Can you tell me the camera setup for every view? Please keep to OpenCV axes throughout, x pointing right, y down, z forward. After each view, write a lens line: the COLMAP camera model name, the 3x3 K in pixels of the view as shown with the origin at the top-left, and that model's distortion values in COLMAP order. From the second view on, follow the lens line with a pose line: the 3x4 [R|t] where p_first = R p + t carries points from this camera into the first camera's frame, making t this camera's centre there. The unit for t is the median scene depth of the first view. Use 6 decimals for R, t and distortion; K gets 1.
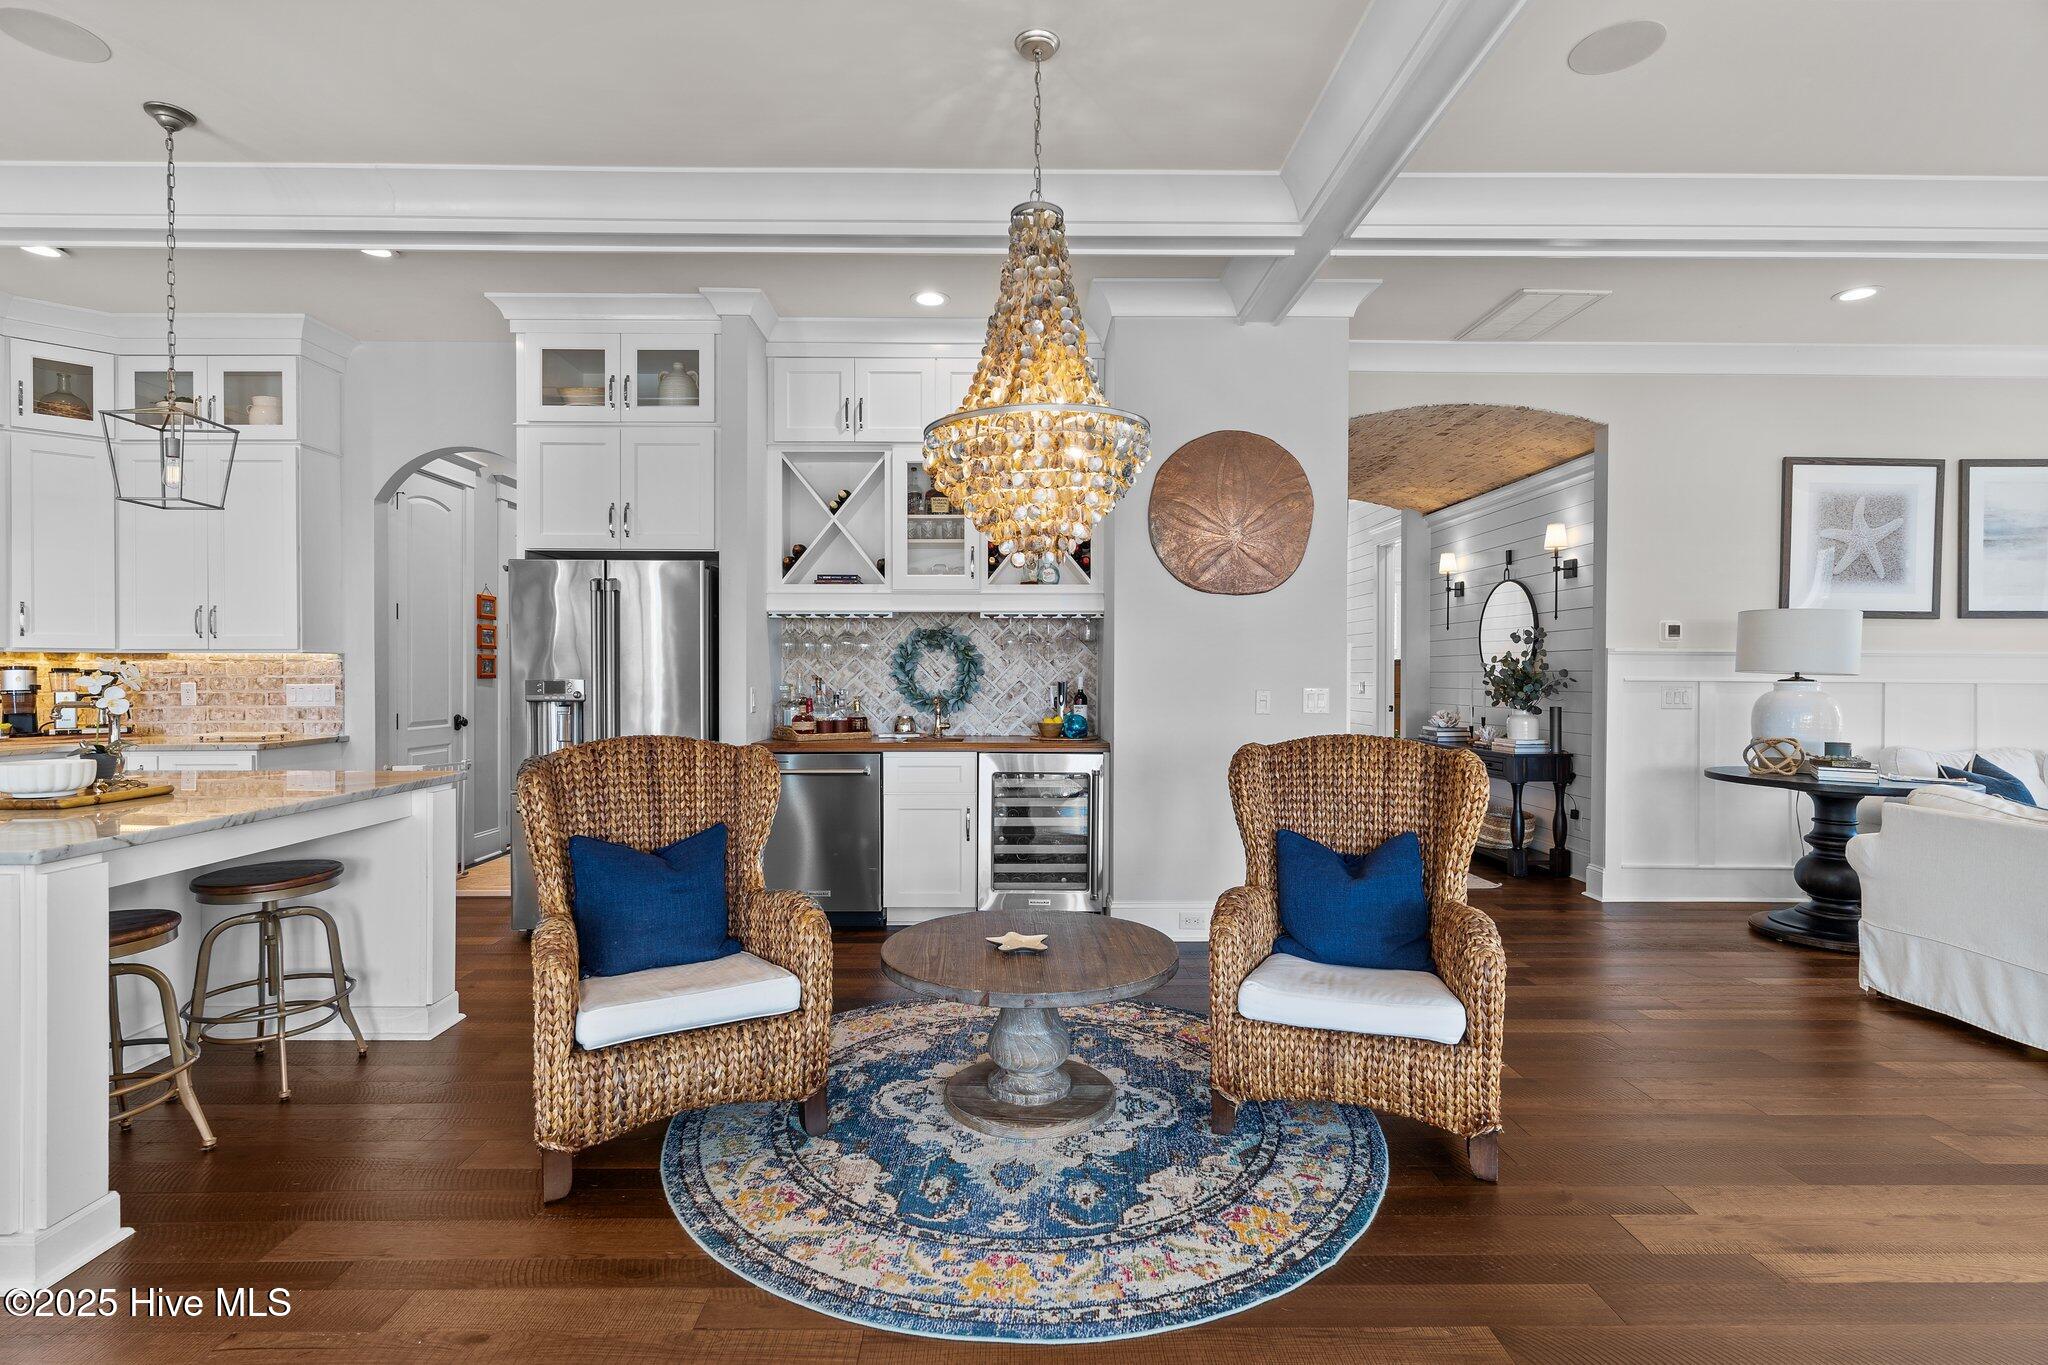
lens RADIAL K [[986.3, 0, 1014.9], [0, 986.3, 677.2], [0, 0, 1]] dist [0.003221, 0.000040]
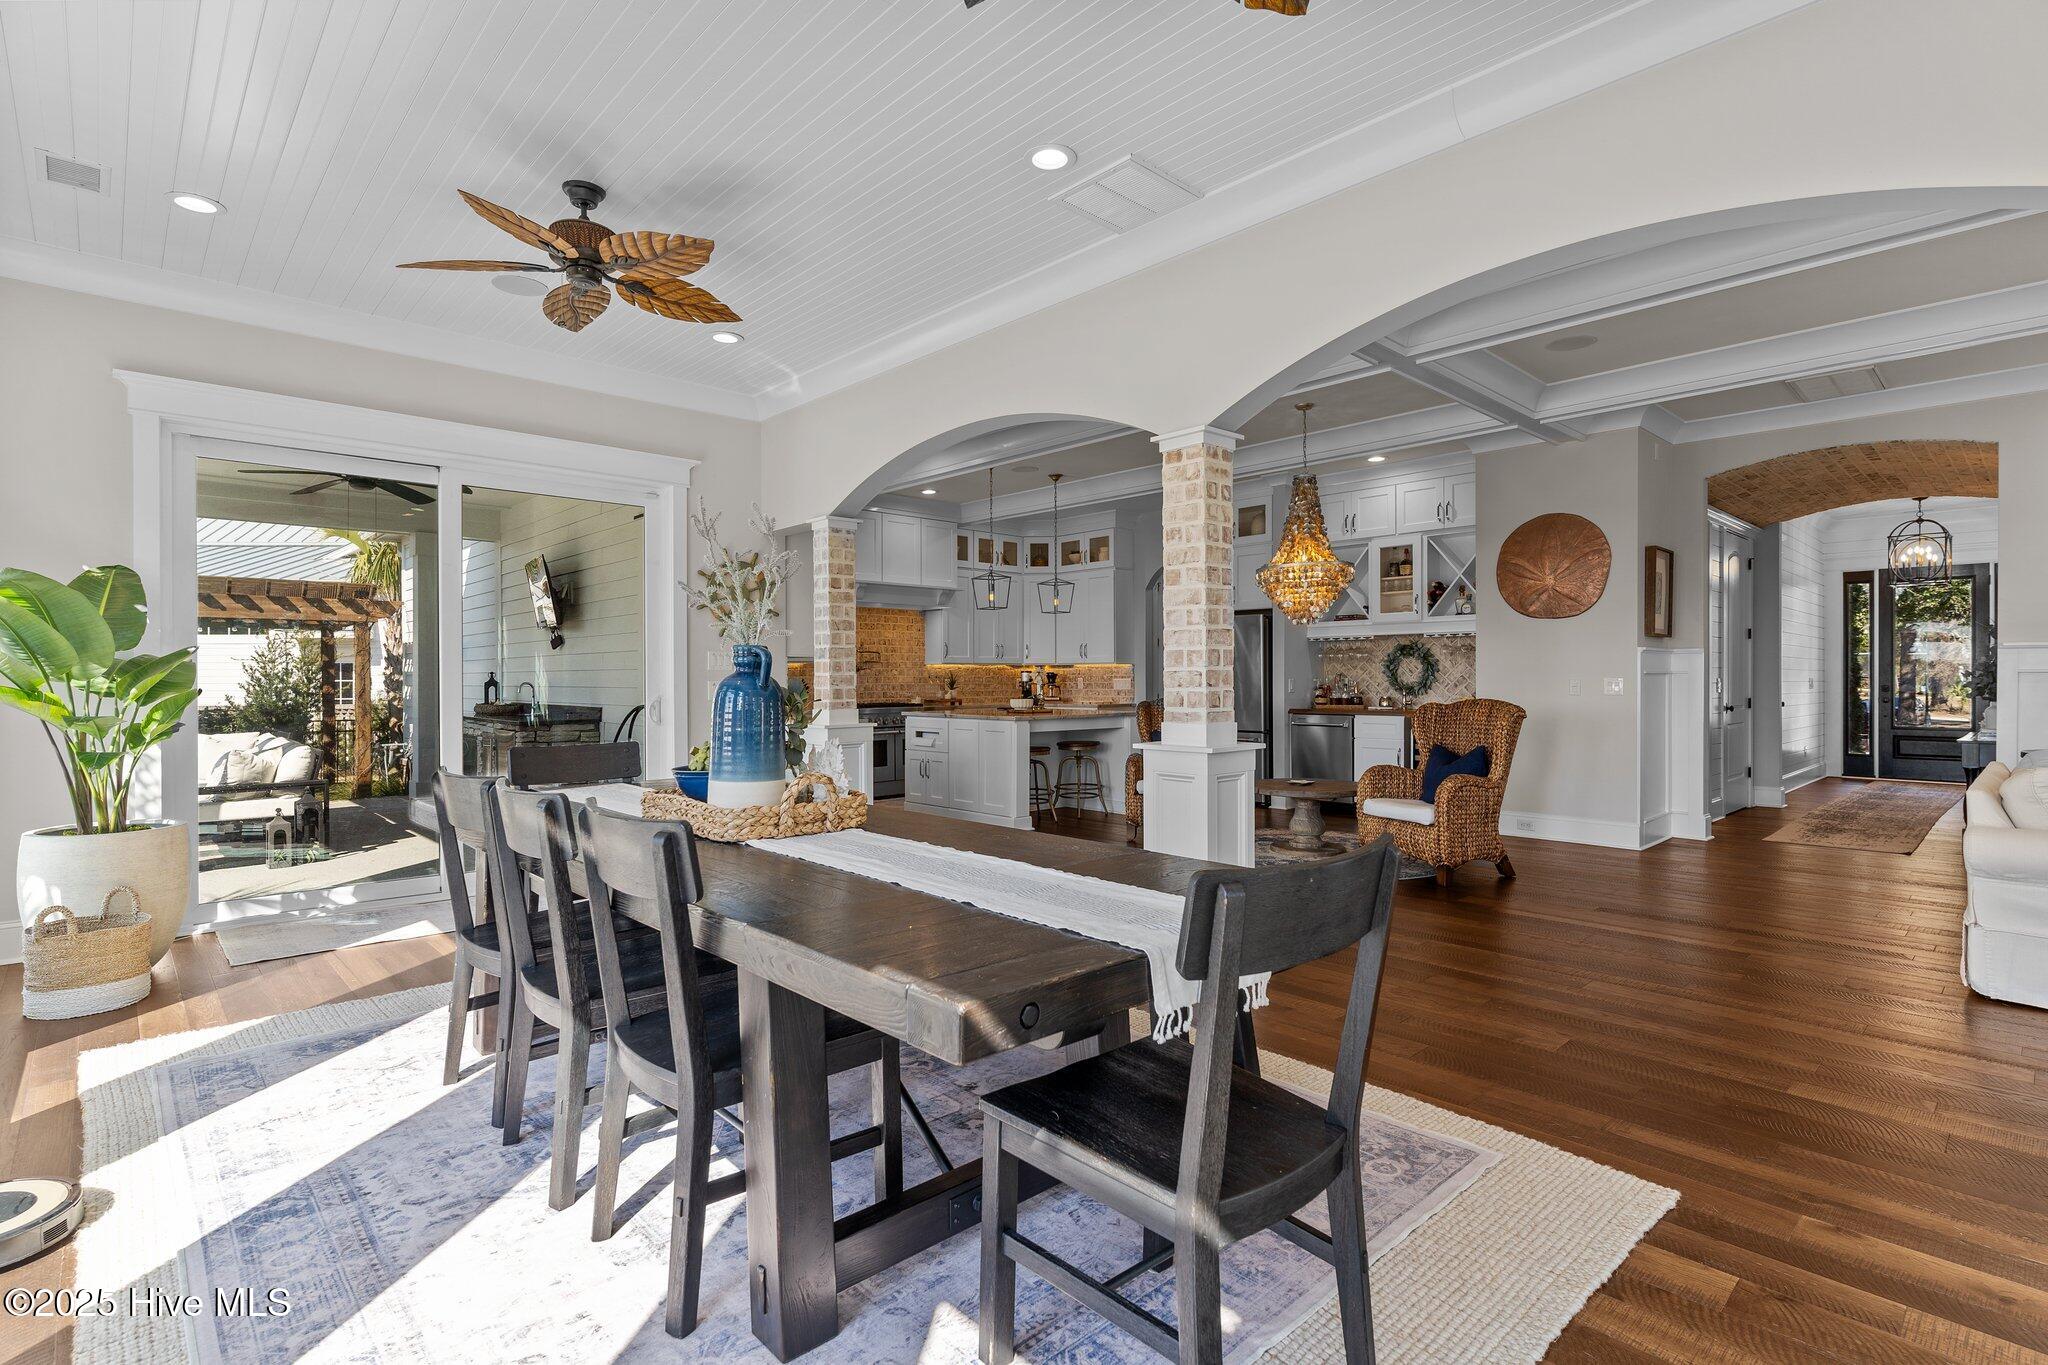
lens RADIAL K [[986.3, 0, 1025.3], [0, 986.3, 684.4], [0, 0, 1]] dist [0.003221, 0.000040]
pose [[0.679928, 0.001155, -0.733278, 0.727853], [-0.002971, 0.999995, -0.001180, 0.022835], [0.733273, 0.002981, 0.679928, -0.613756]]
